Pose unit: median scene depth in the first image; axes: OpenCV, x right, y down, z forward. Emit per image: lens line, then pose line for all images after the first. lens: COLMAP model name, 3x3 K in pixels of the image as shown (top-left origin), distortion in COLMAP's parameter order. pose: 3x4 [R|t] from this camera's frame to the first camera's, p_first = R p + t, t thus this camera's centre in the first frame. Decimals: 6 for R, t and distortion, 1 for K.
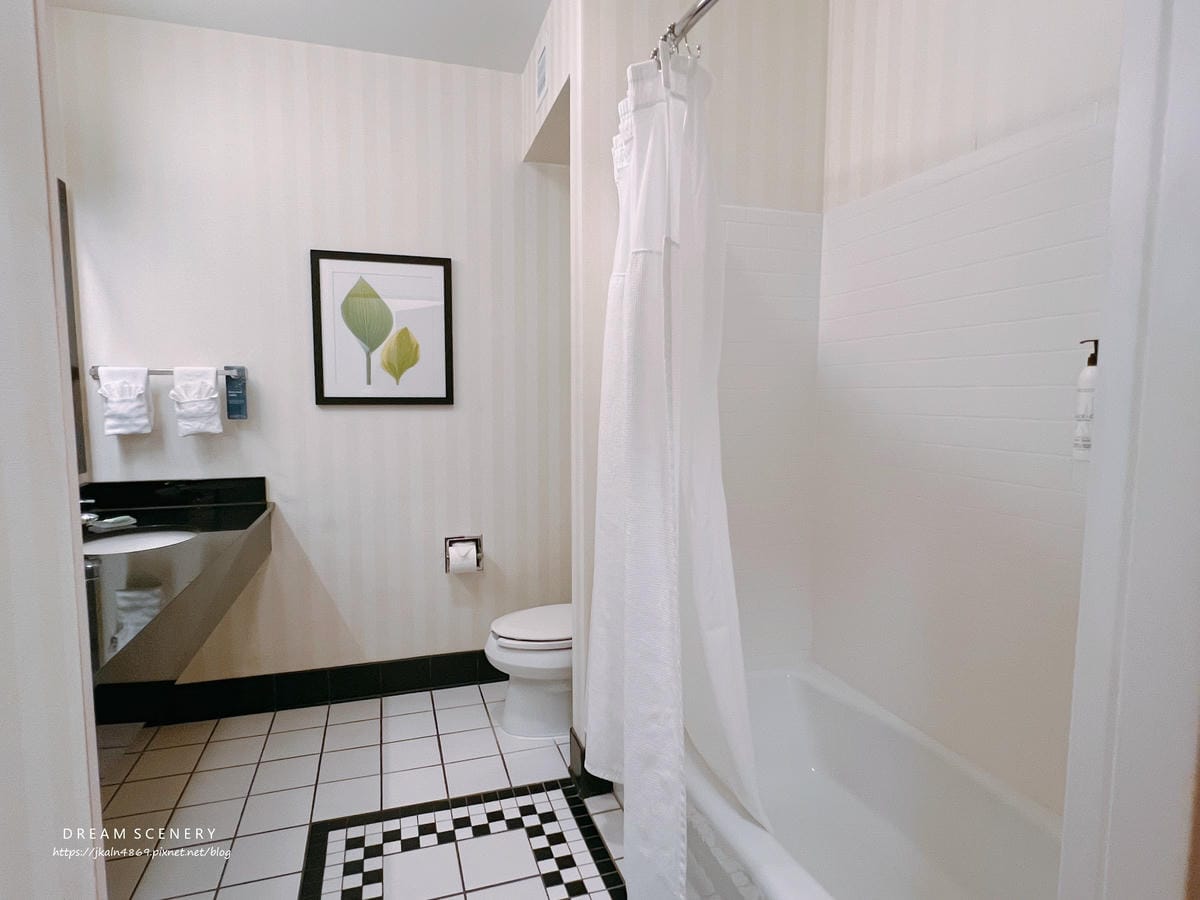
lens RADIAL K [[647.7, 0, 600.7], [0, 647.7, 447.2], [0, 0, 1]] dist [-0.004688, -0.000051]
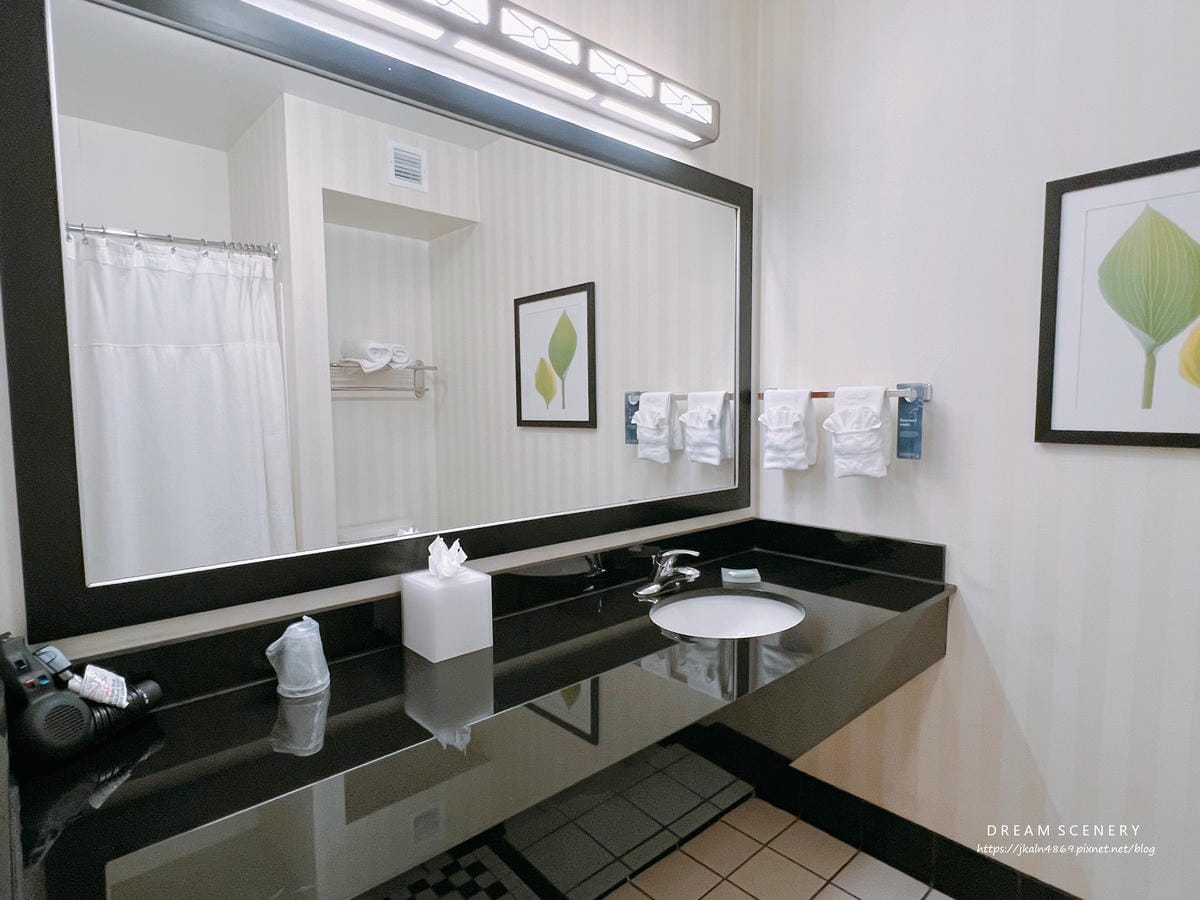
lens RADIAL K [[647.7, 0, 605.0], [0, 647.7, 458.0], [0, 0, 1]] dist [-0.004688, -0.000051]
pose [[0.409448, 0.069748, -0.909664, -0.060219], [-0.072243, 0.996421, 0.043883, -0.052984], [0.909469, 0.047749, 0.413021, 0.422957]]
